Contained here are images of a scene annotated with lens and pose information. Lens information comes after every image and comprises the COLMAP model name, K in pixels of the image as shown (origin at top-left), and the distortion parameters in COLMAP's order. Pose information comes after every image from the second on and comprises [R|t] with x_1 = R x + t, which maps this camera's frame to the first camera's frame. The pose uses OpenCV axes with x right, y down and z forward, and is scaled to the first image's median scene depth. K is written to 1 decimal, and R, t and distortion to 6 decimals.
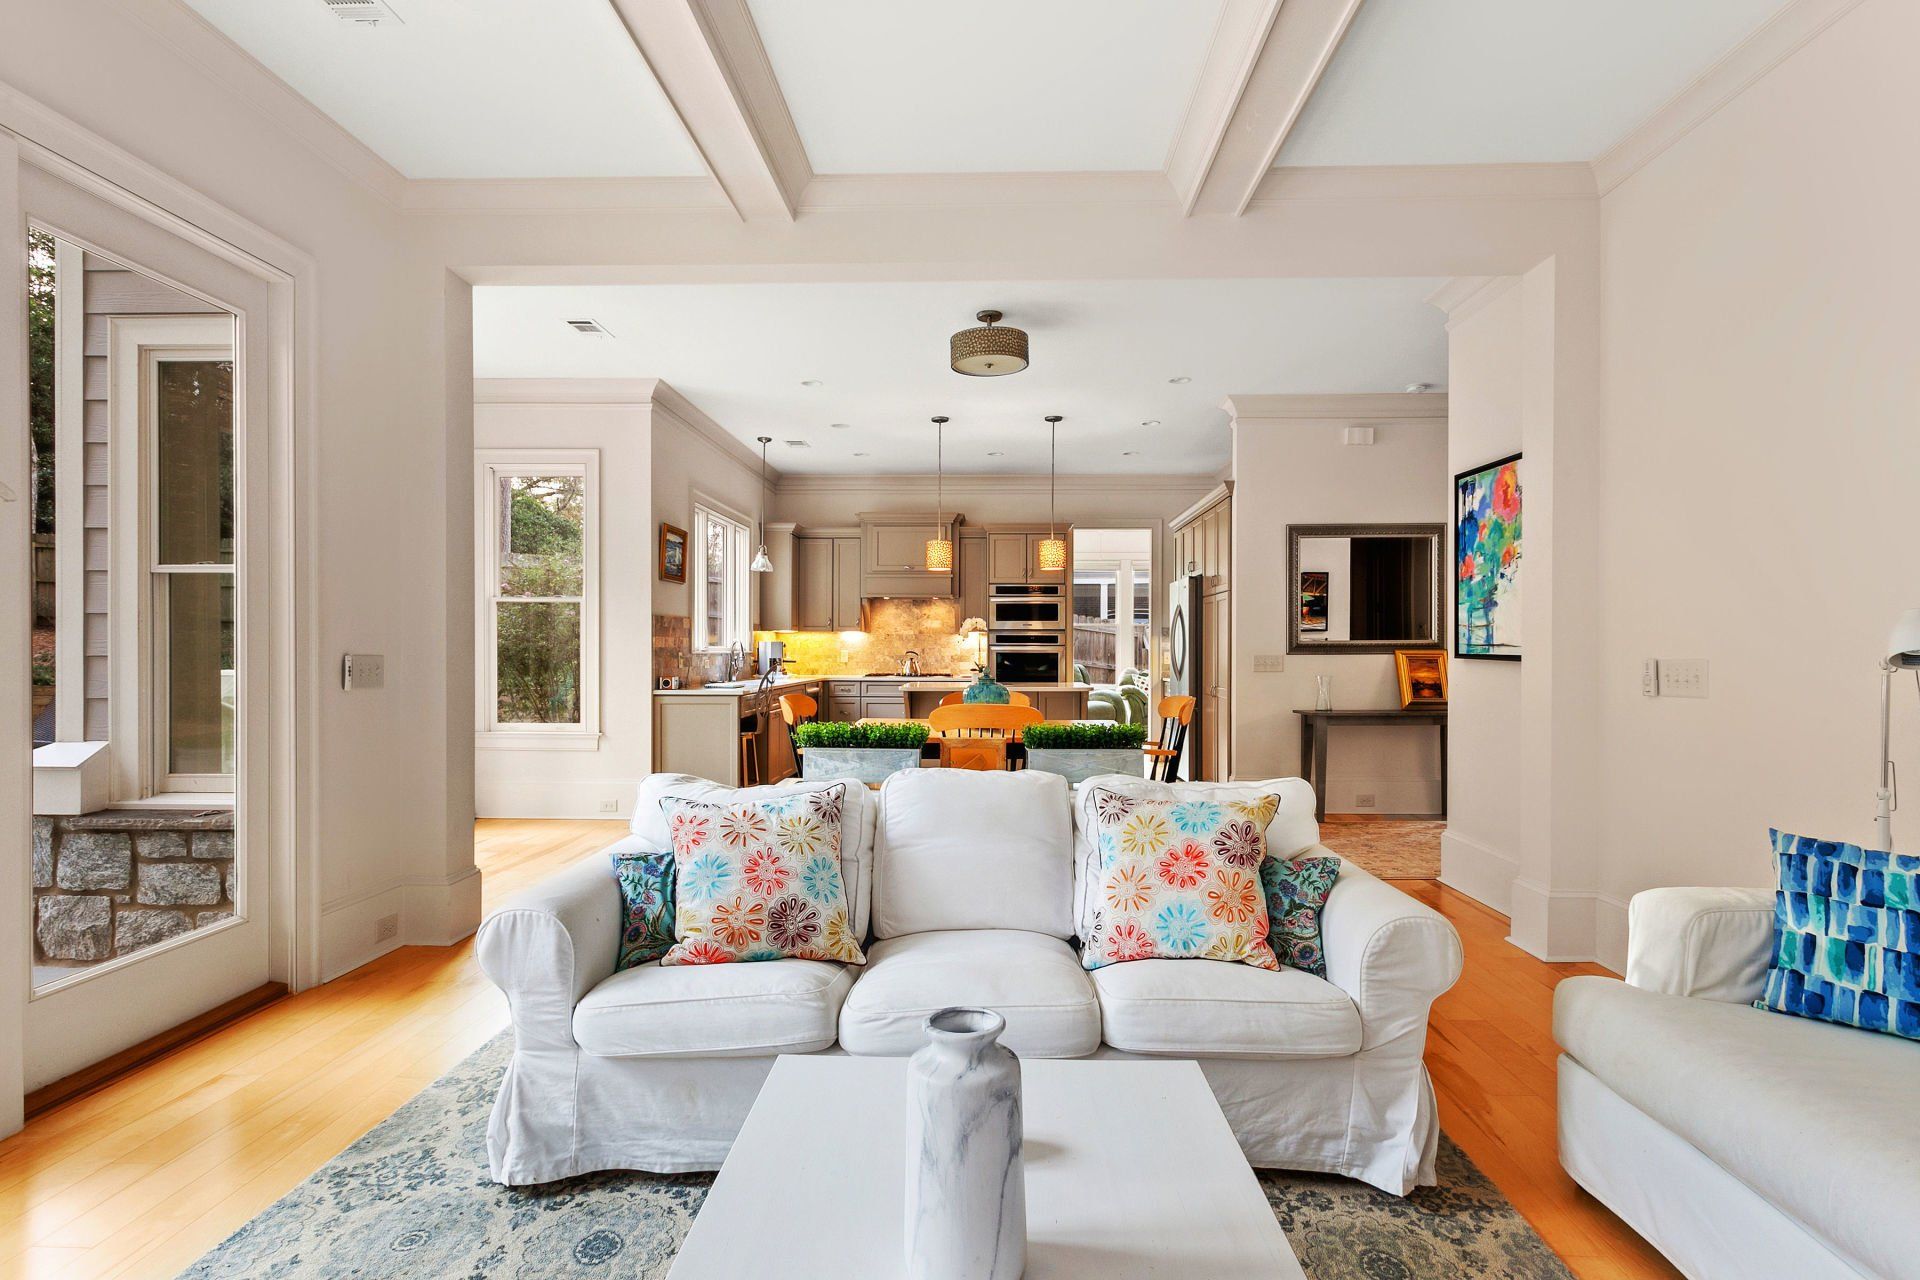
lens RADIAL K [[928.5, 0, 960.0], [0, 928.5, 640.0], [0, 0, 1]] dist [-0.014403, 0.000719]
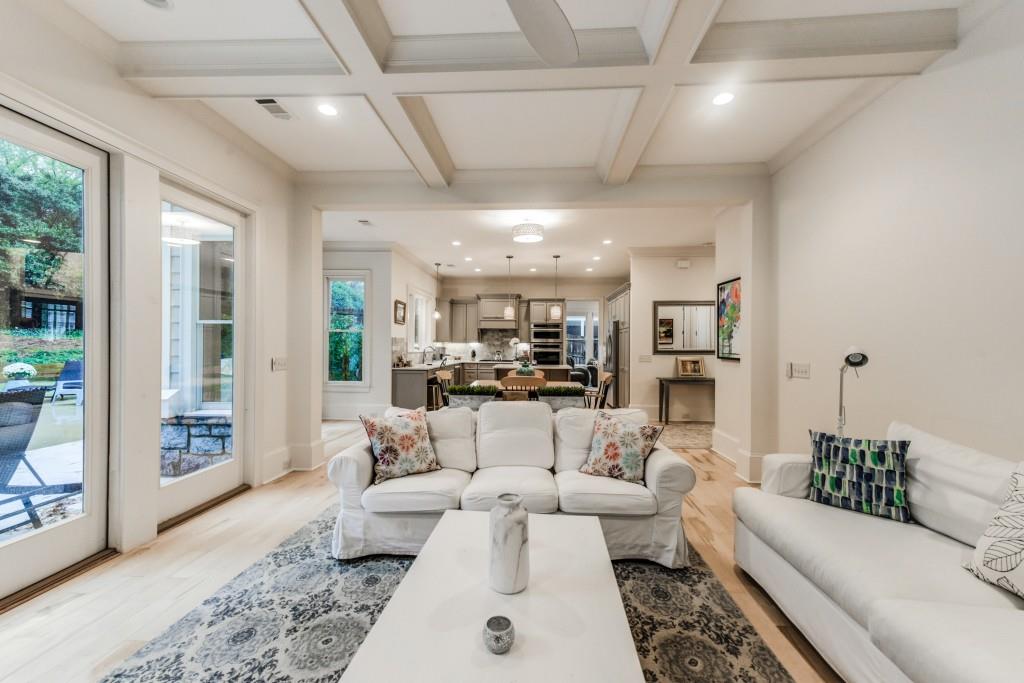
lens RADIAL K [[405.5, 0, 512.0], [0, 405.5, 341.5], [0, 0, 1]] dist [-0.001282, -0.000031]
pose [[0.999549, 0.004186, -0.029722, 0.034494], [-0.004192, 0.999991, -0.000146, -0.031061], [0.029721, 0.000271, 0.999558, -0.116315]]
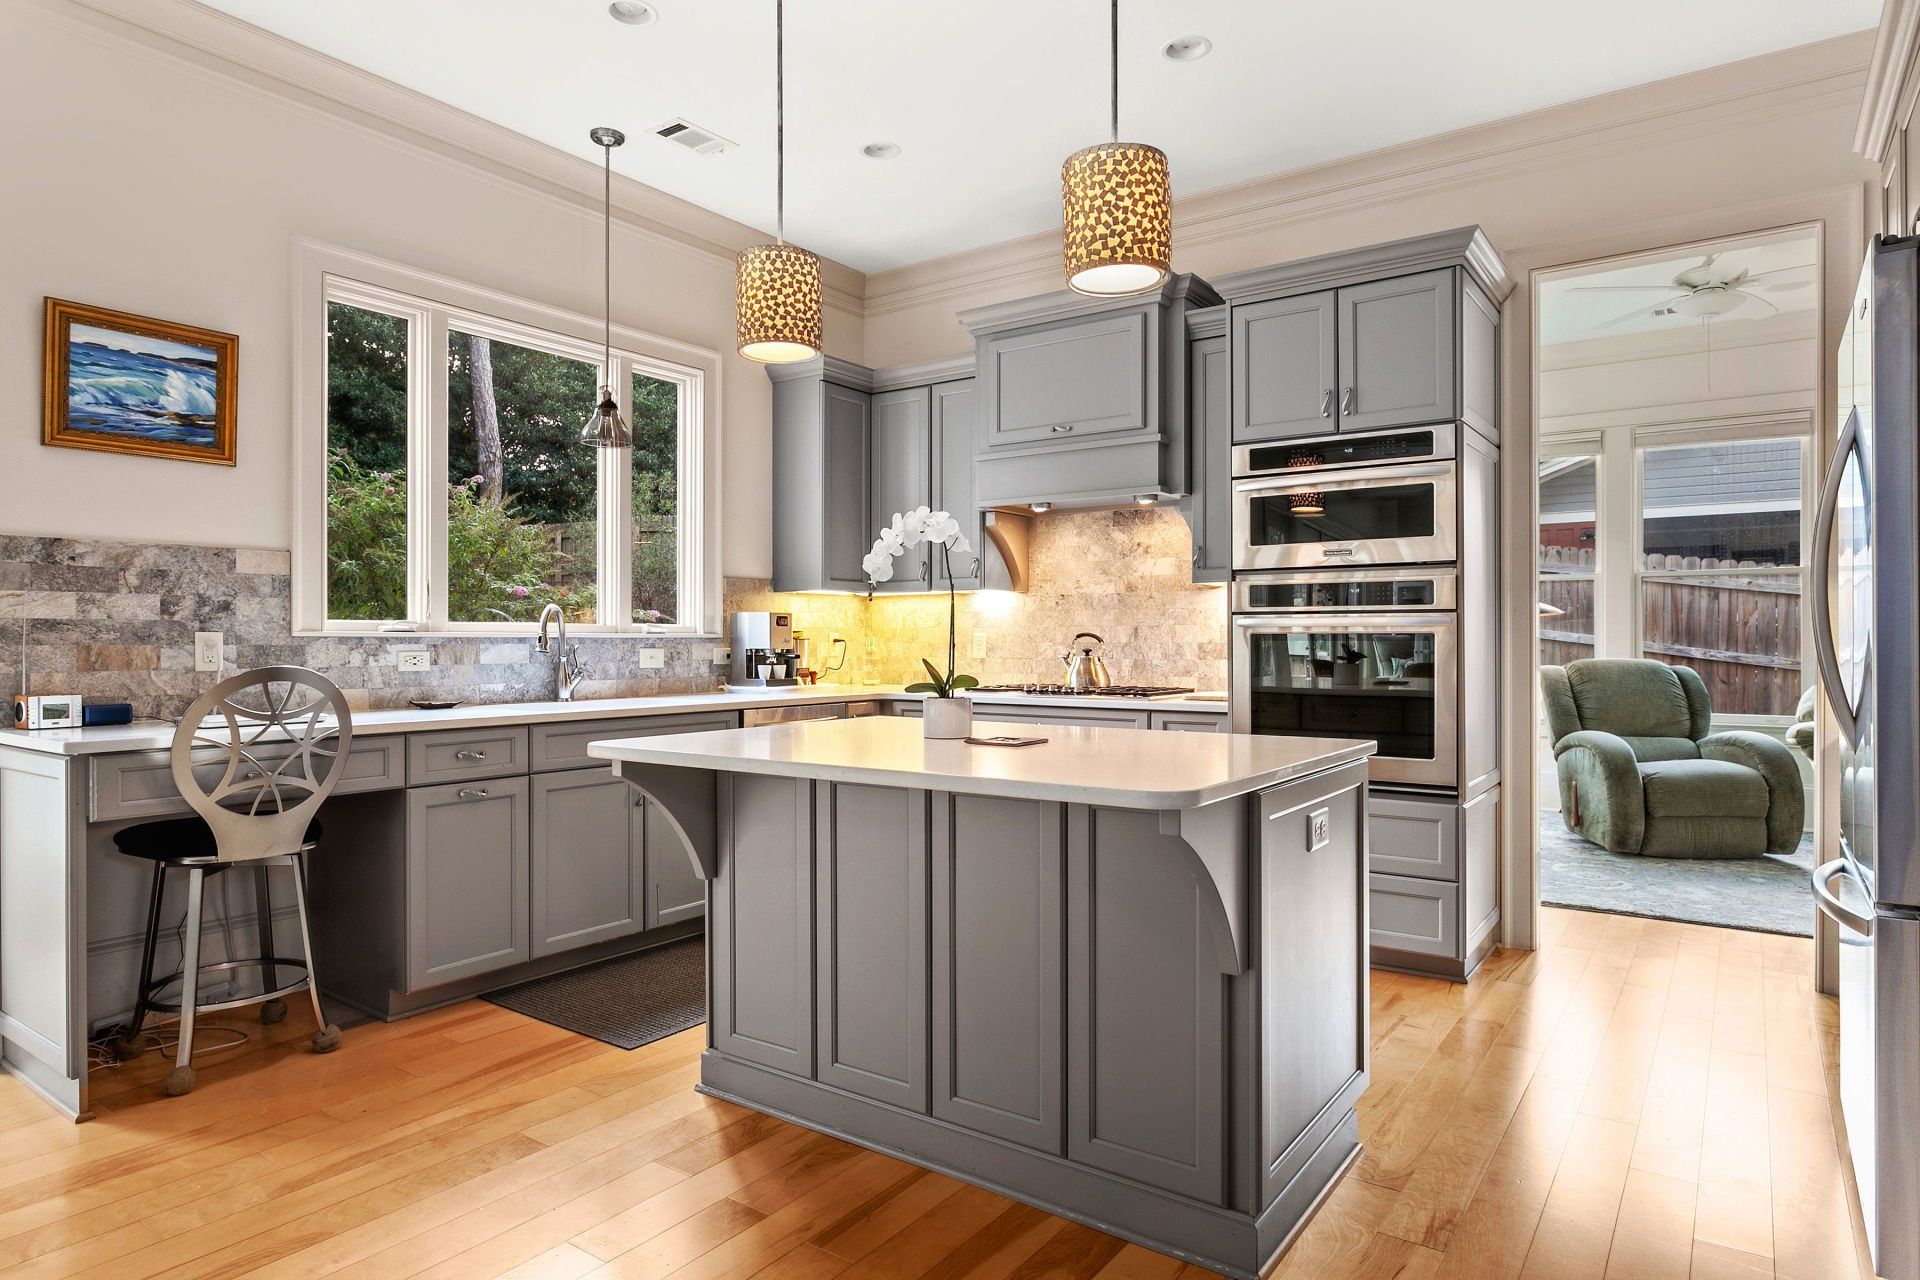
lens RADIAL K [[1101.7, 0, 960.0], [0, 1101.7, 640.0], [0, 0, 1]] dist [-0.002767, -0.000228]
pose [[0.836854, -0.002781, -0.547418, 0.433302], [0.007927, 0.999944, 0.007039, 0.029189], [0.547368, -0.010230, 0.836829, 1.424397]]
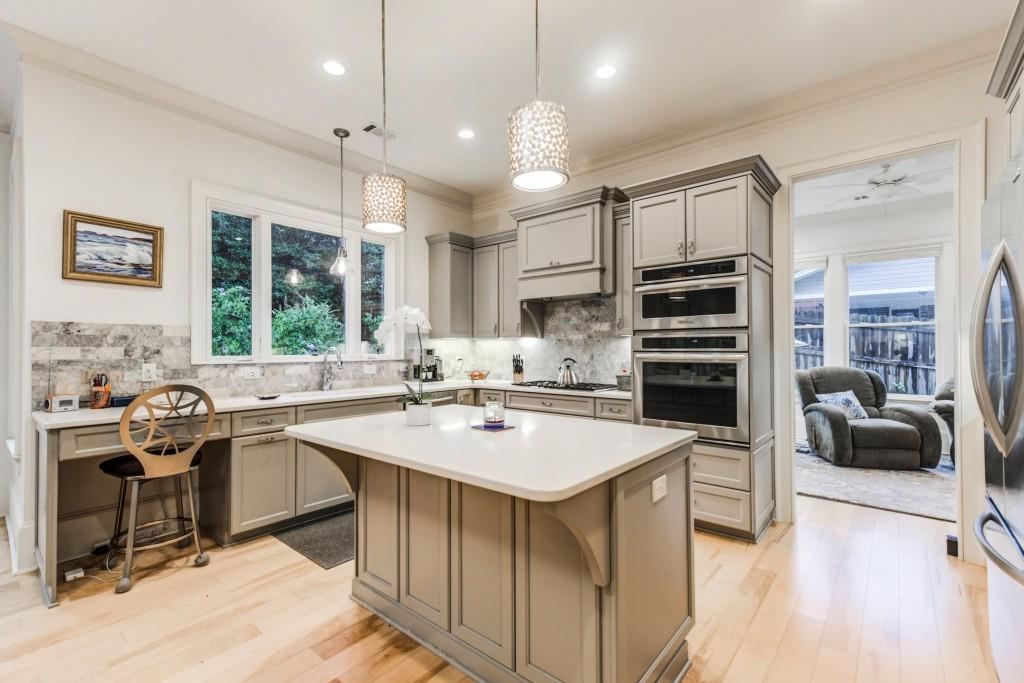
lens RADIAL K [[452.4, 0, 499.1], [0, 452.4, 346.2], [0, 0, 1]] dist [0.022225, 0.000107]
pose [[0.782447, -0.008889, -0.622654, 0.421170], [0.010994, 0.999939, -0.000460, 0.000886], [0.622621, -0.006485, 0.782497, 1.588887]]
